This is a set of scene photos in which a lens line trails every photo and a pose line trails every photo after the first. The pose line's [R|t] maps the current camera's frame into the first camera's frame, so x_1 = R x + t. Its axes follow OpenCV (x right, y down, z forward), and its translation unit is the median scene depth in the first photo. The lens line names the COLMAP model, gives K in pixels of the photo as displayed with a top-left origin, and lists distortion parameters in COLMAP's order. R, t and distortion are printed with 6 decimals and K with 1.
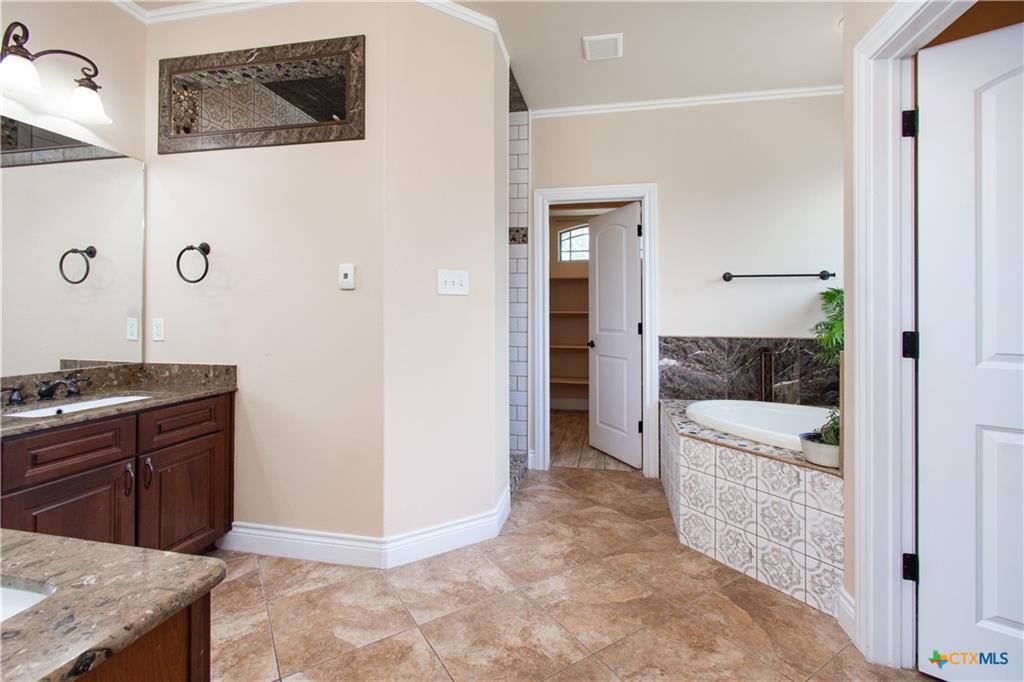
lens RADIAL K [[460.4, 0, 515.1], [0, 460.4, 313.6], [0, 0, 1]] dist [0.003508, -0.000547]
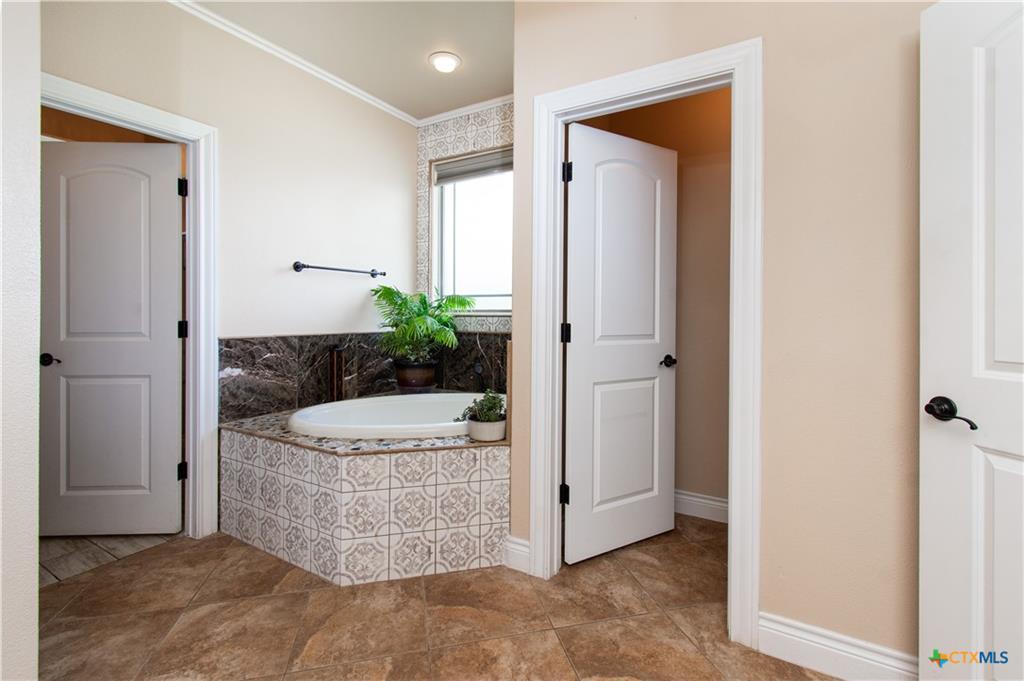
lens RADIAL K [[460.4, 0, 518.1], [0, 460.4, 312.3], [0, 0, 1]] dist [0.003508, -0.000547]
pose [[0.332539, -0.002870, 0.943085, -0.289692], [-0.006839, 0.999962, 0.005455, -0.000340], [-0.943065, -0.008264, 0.332507, 0.399375]]
